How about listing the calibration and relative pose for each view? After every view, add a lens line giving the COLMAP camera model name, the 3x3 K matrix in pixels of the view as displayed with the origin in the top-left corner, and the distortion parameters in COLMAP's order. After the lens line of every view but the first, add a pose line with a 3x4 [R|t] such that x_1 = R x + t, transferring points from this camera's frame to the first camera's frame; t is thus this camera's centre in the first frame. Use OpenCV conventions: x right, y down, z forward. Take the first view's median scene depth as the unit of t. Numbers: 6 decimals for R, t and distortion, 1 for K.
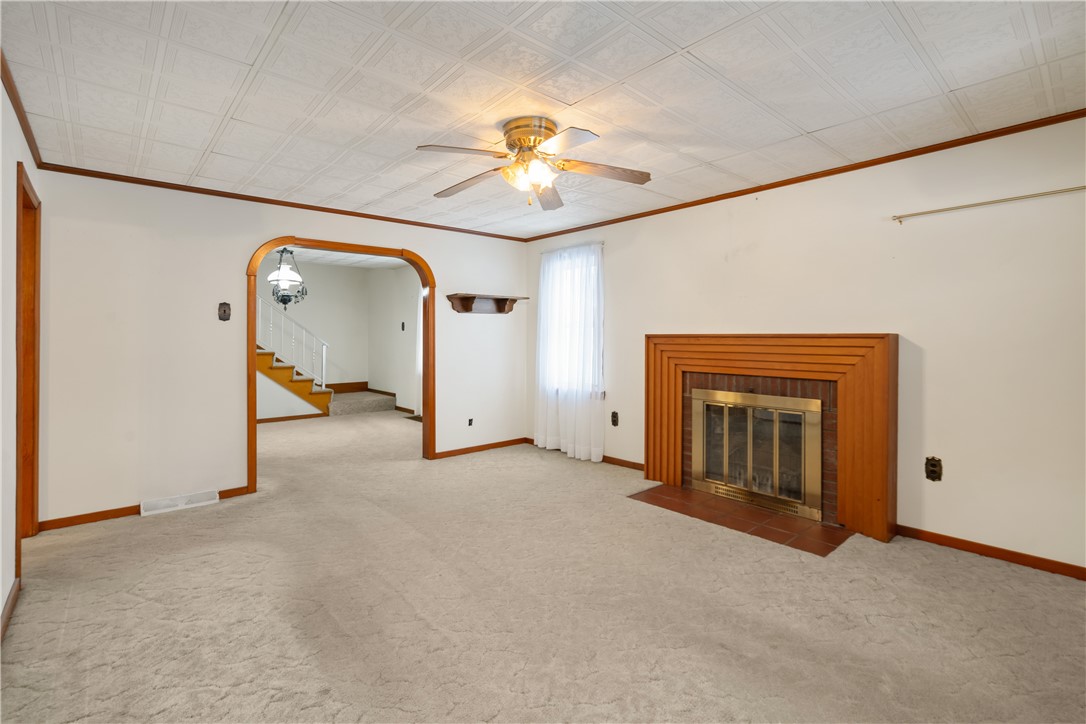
lens RADIAL K [[493.9, 0, 539.7], [0, 493.9, 337.9], [0, 0, 1]] dist [-0.006817, 0.003289]
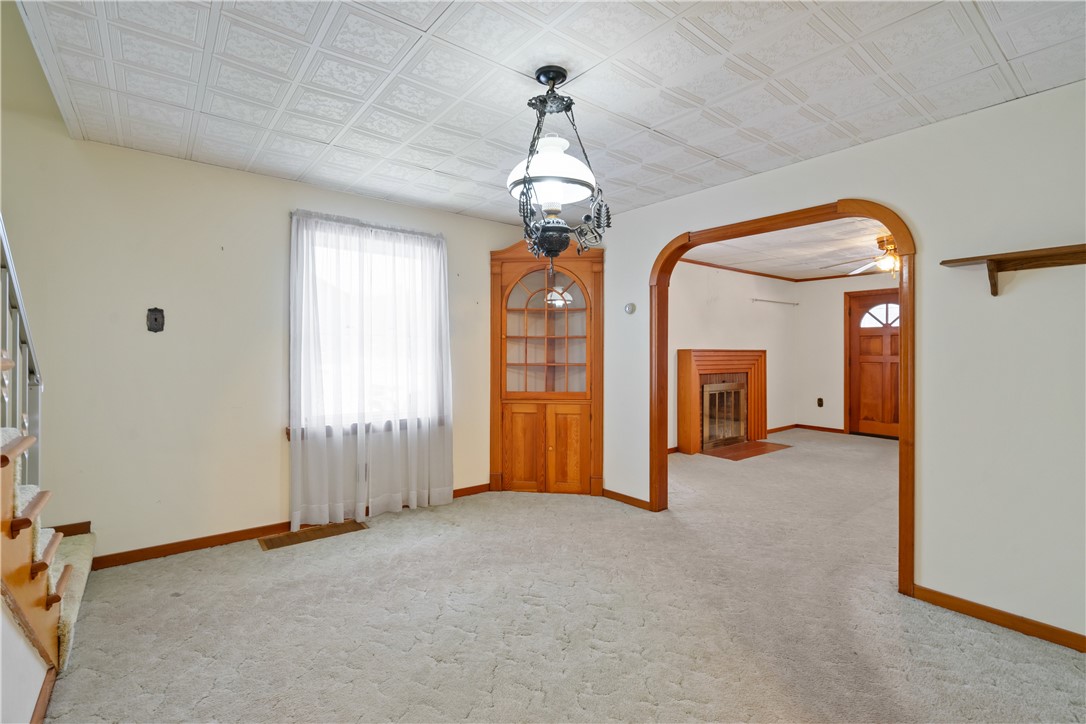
lens RADIAL K [[493.9, 0, 532.7], [0, 493.9, 352.8], [0, 0, 1]] dist [-0.006817, 0.003289]
pose [[0.065038, -0.002497, 0.997880, -1.283601], [0.000669, 0.999997, 0.002459, -0.000537], [-0.997883, 0.000507, 0.065040, 1.470354]]
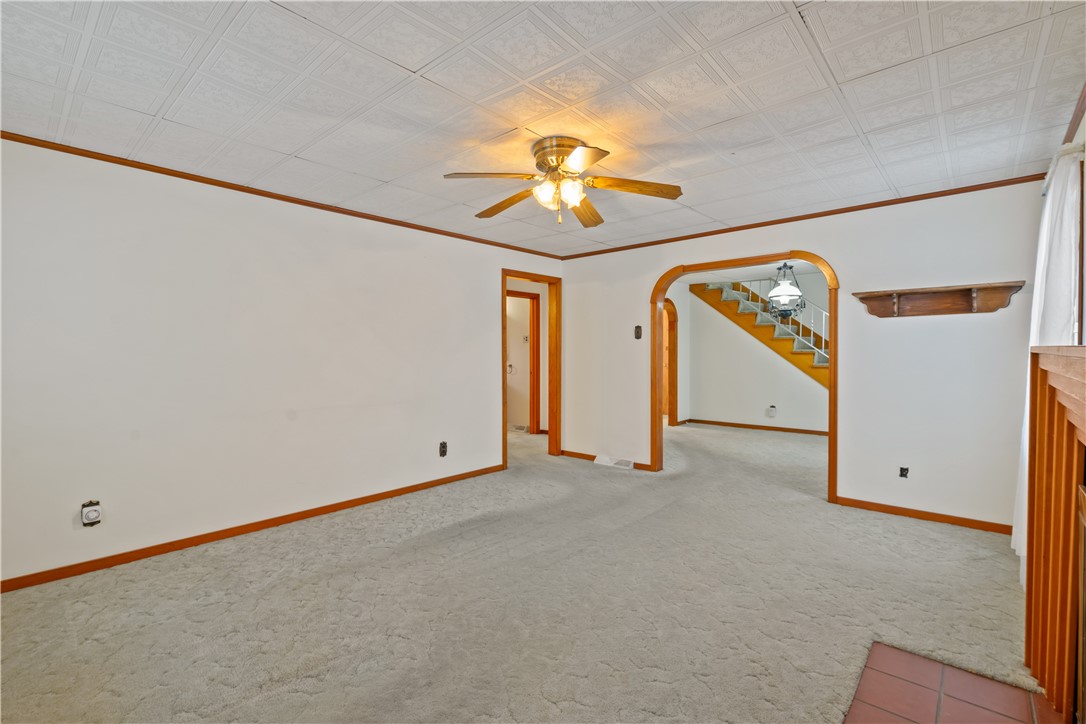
lens RADIAL K [[493.9, 0, 546.1], [0, 493.9, 358.2], [0, 0, 1]] dist [-0.006817, 0.003289]
pose [[0.124669, 0.014467, -0.992093, 0.661727], [0.000820, 0.999892, 0.014684, -0.002325], [0.992198, -0.002644, 0.124643, 0.557897]]
